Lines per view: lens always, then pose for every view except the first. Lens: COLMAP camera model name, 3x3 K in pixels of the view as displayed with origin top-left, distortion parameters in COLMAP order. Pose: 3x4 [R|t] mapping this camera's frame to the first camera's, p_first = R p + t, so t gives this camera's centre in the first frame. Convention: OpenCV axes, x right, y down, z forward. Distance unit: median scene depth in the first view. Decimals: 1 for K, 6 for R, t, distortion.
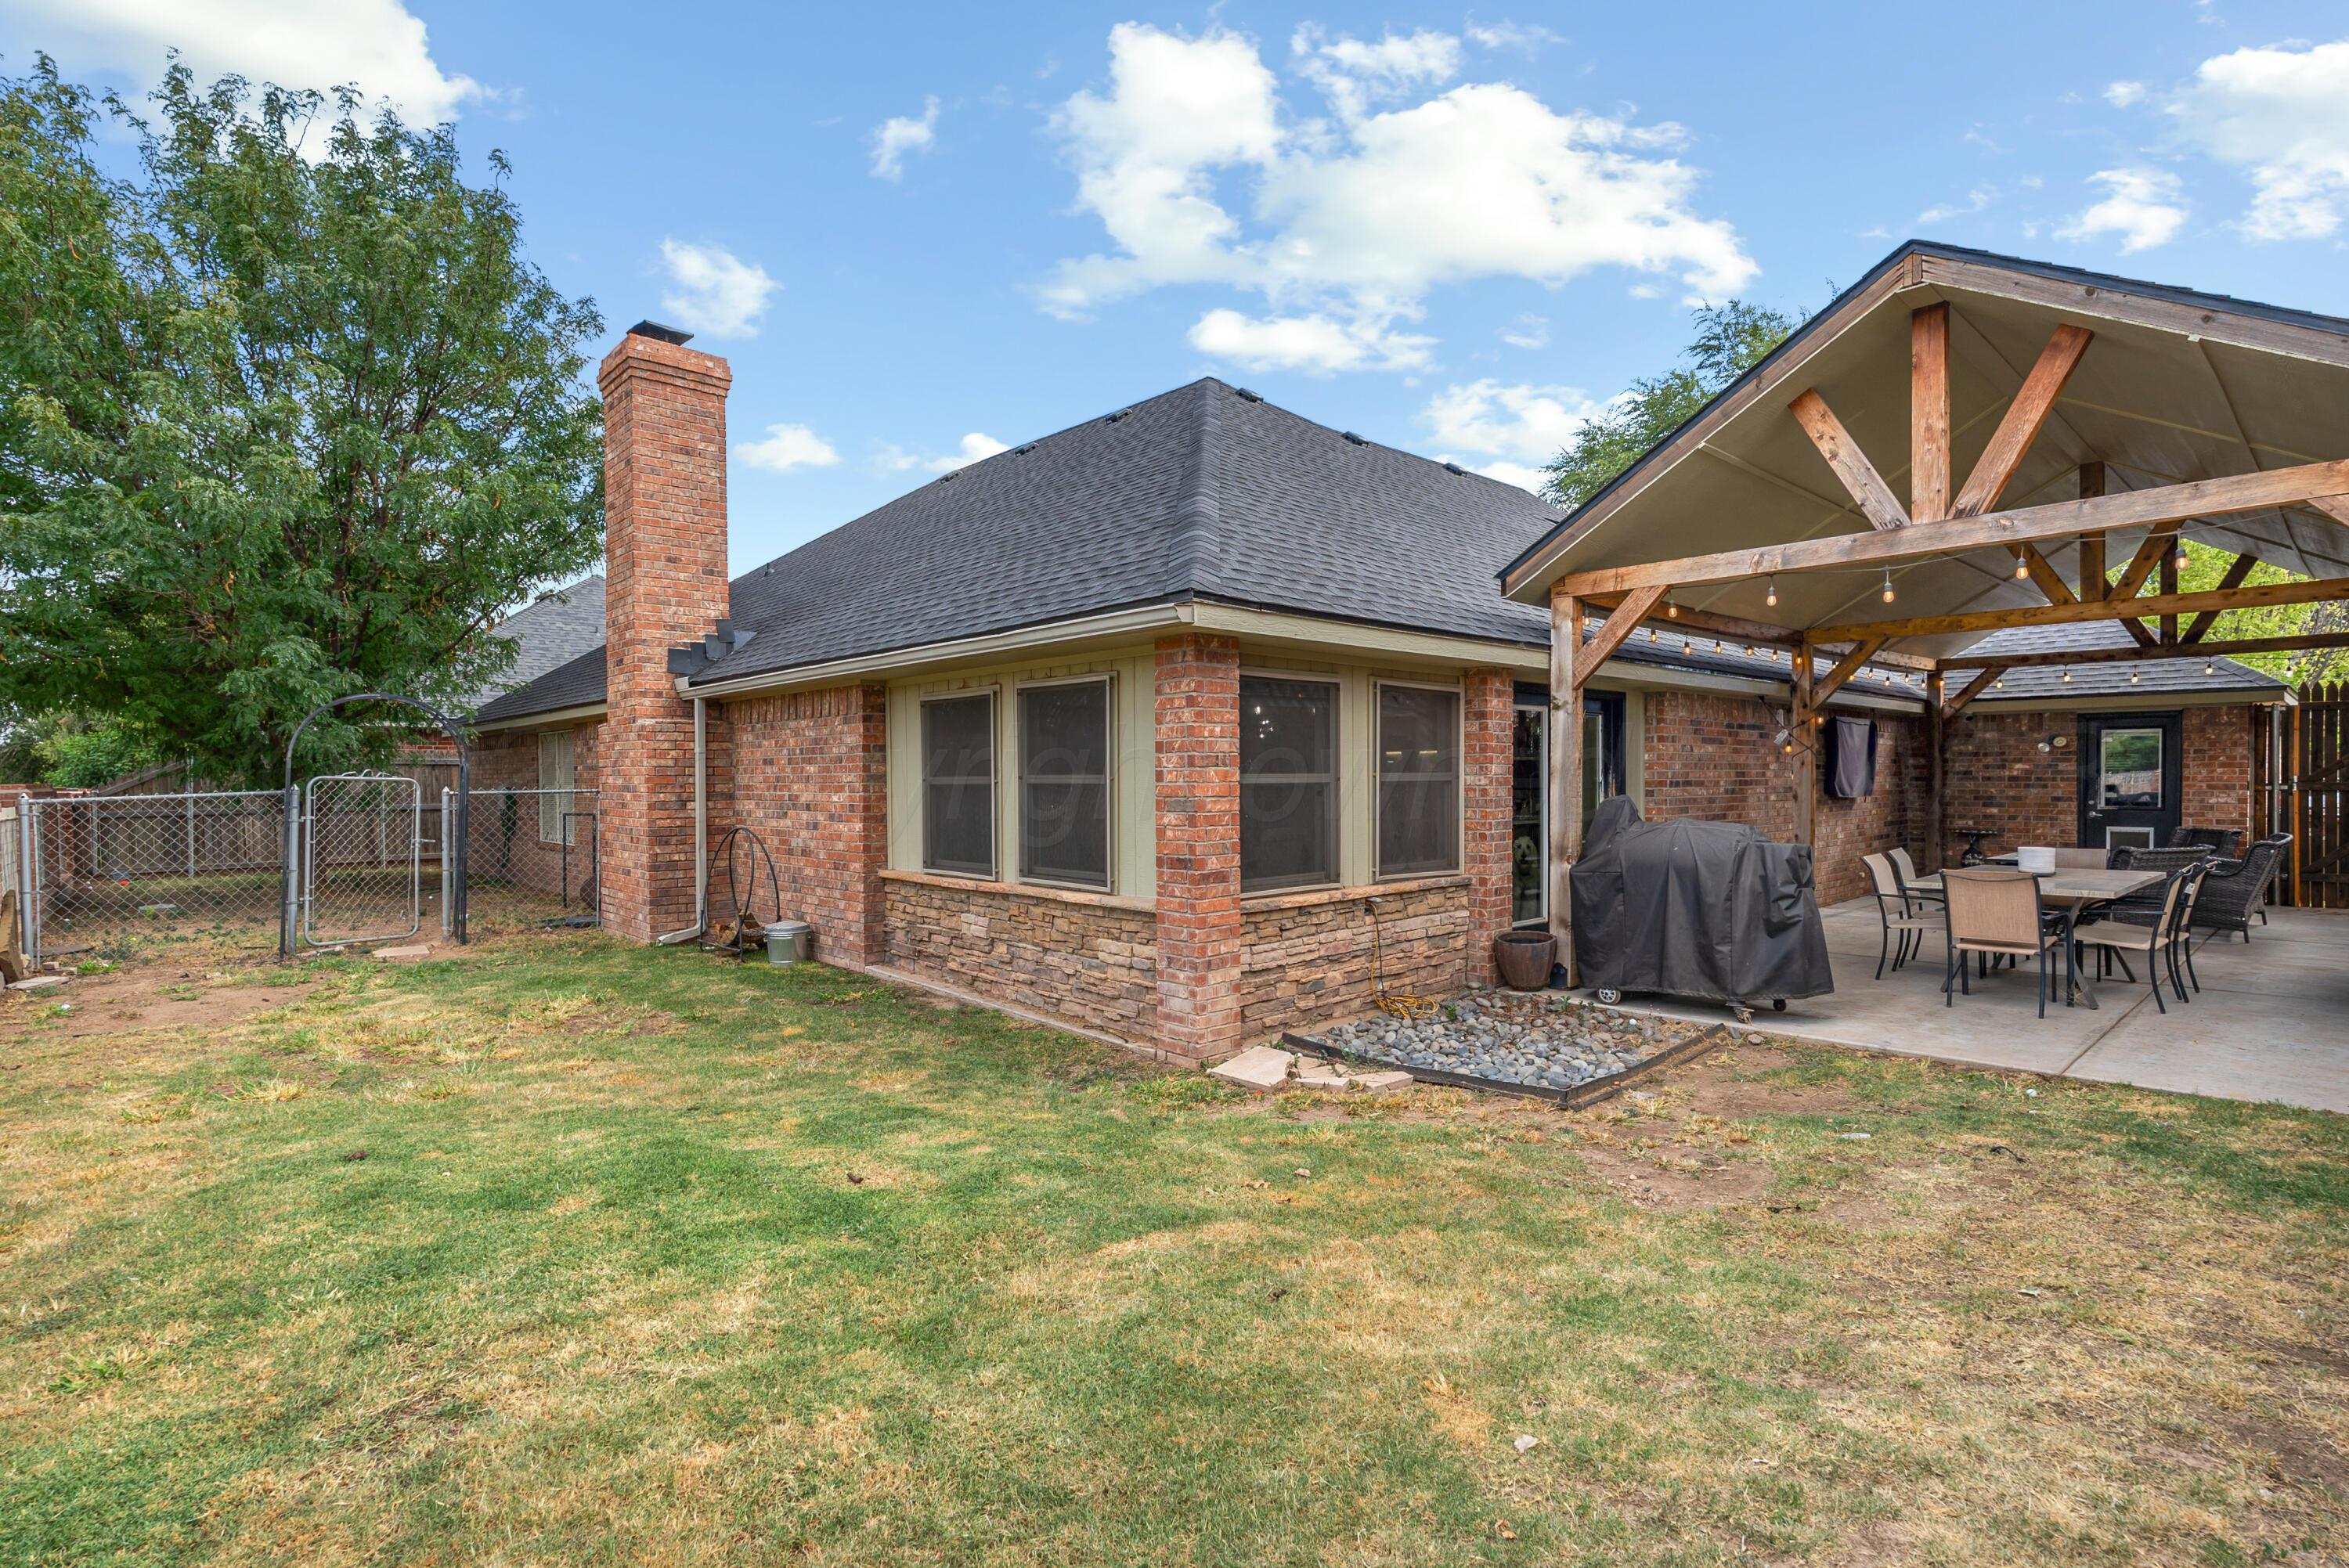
lens RADIAL K [[1163.7, 0, 1158.2], [0, 1163.7, 785.2], [0, 0, 1]] dist [-0.003273, -0.000579]
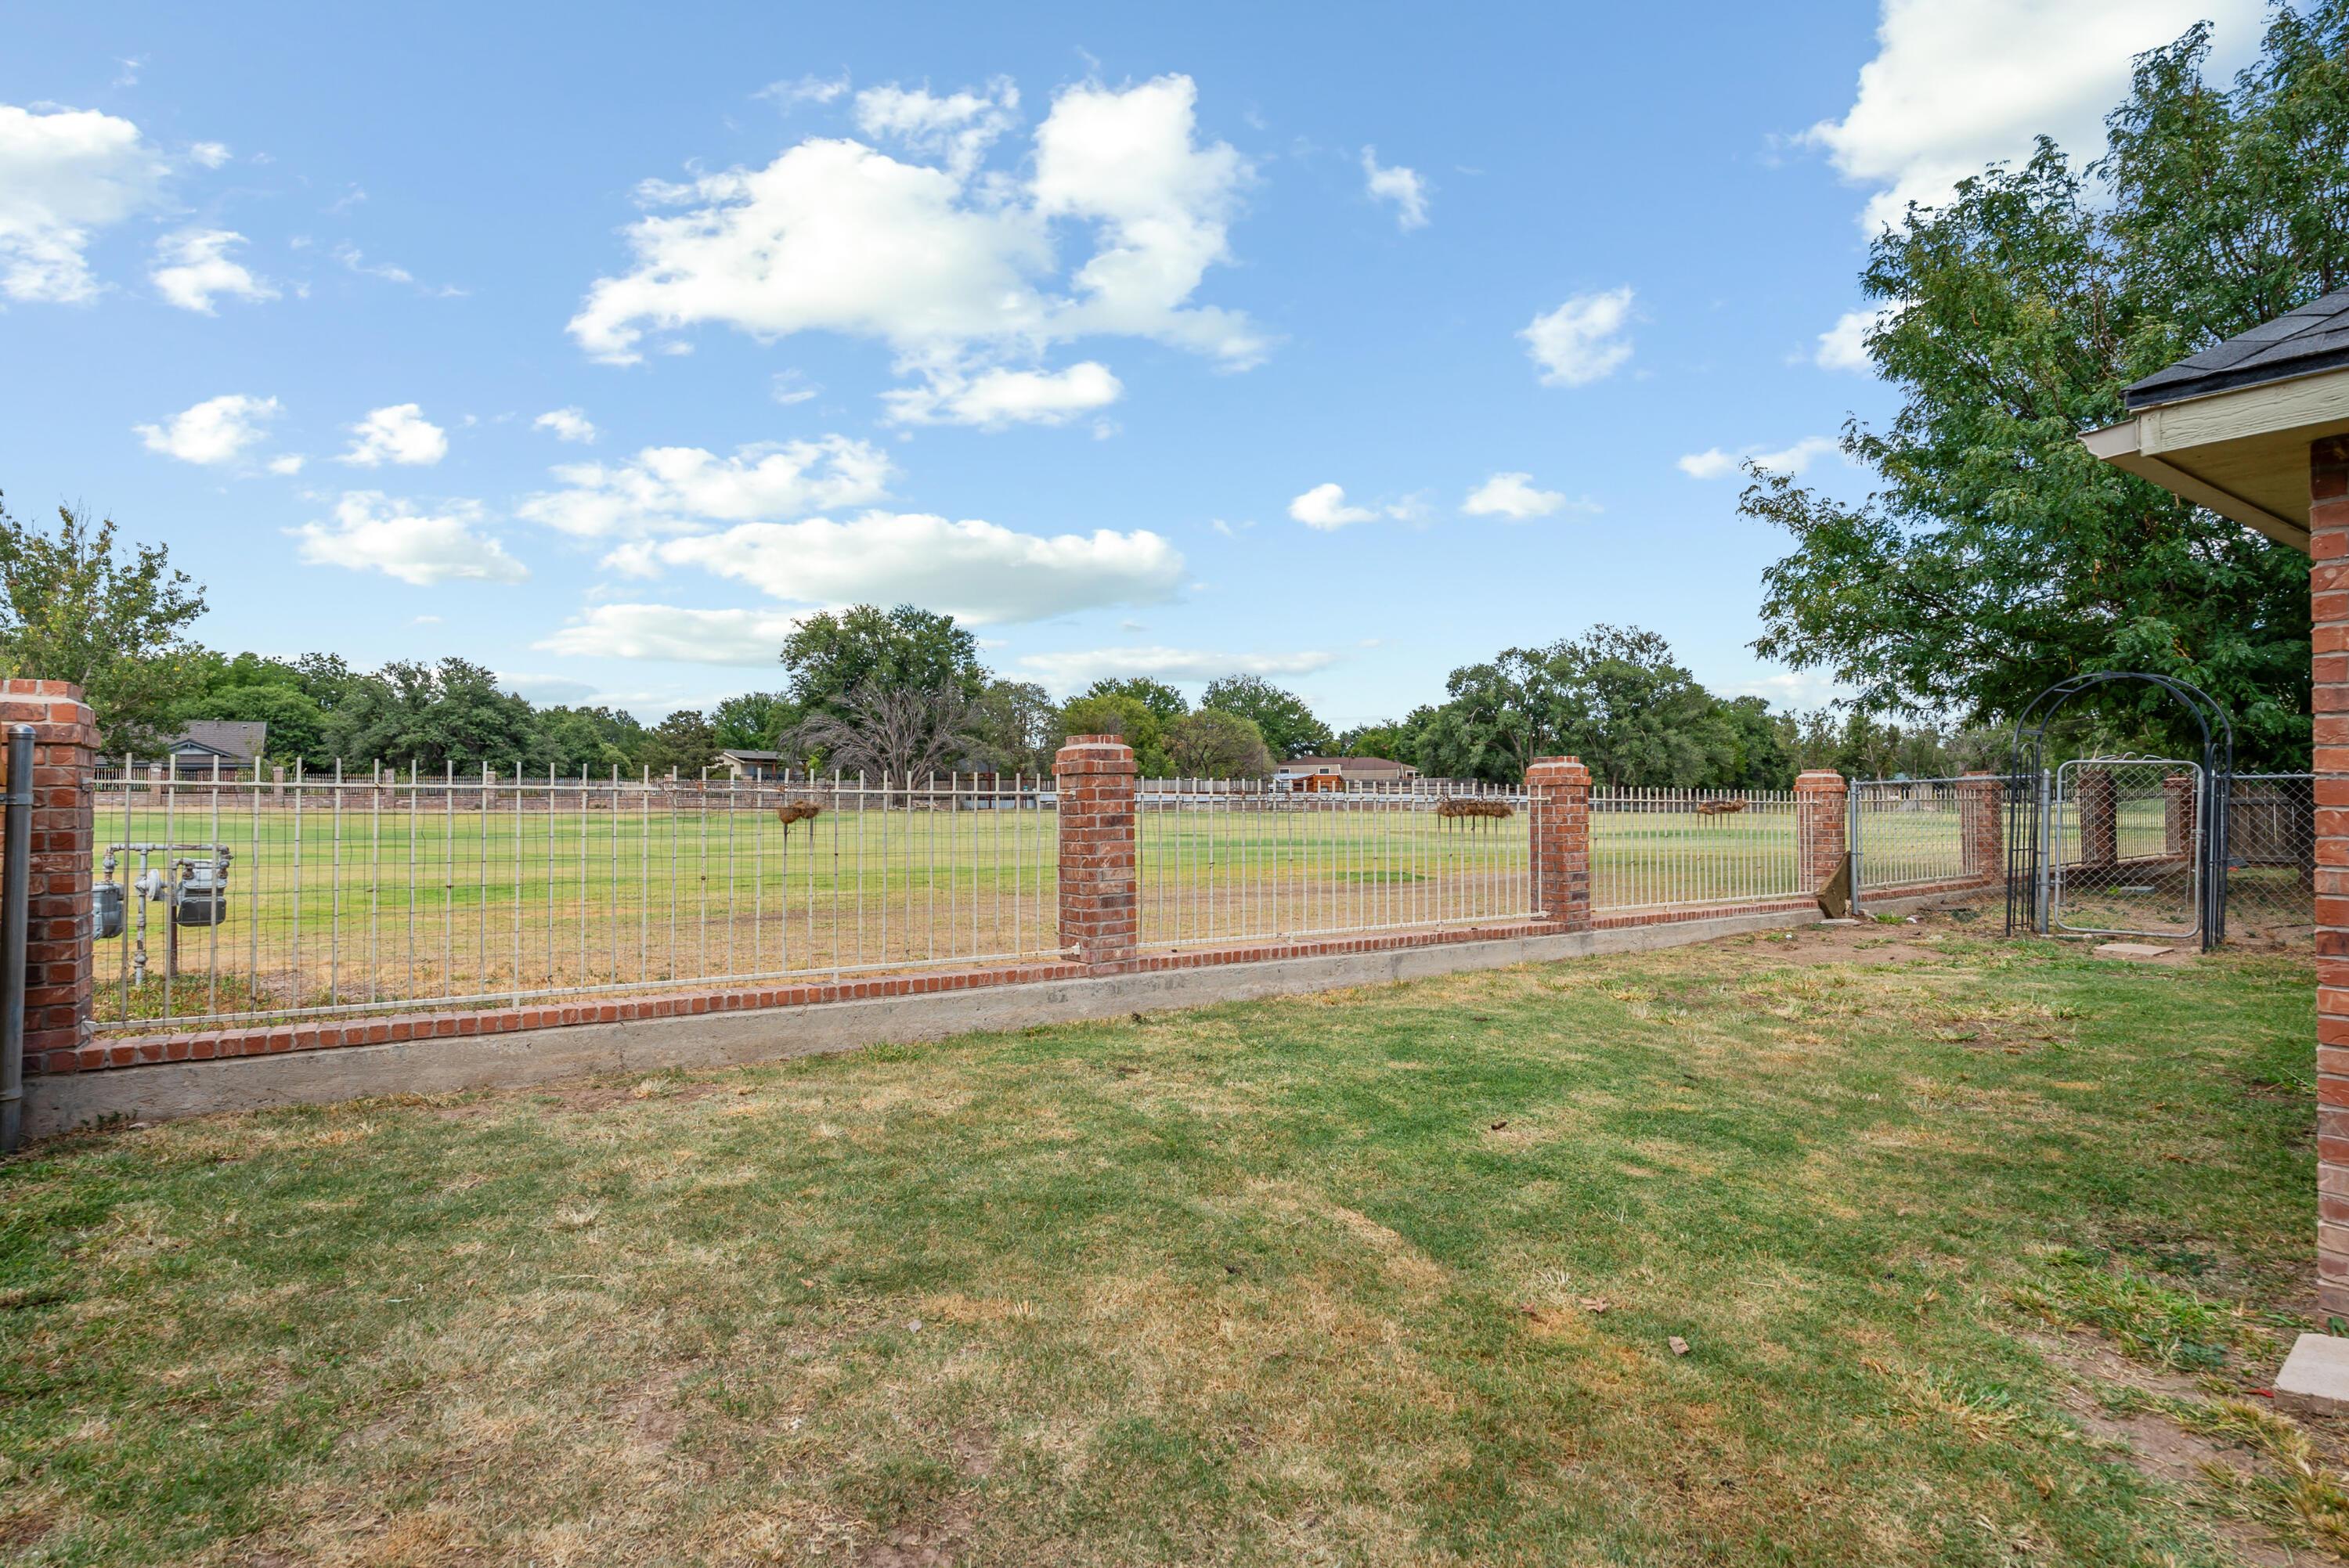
lens RADIAL K [[1163.7, 0, 1158.2], [0, 1163.7, 785.2], [0, 0, 1]] dist [-0.003273, -0.000579]
pose [[-0.156206, 0.001745, -0.987723, 0.788146], [0.002498, 0.999996, 0.001372, 0.020161], [0.987721, -0.002253, -0.156210, 0.797153]]
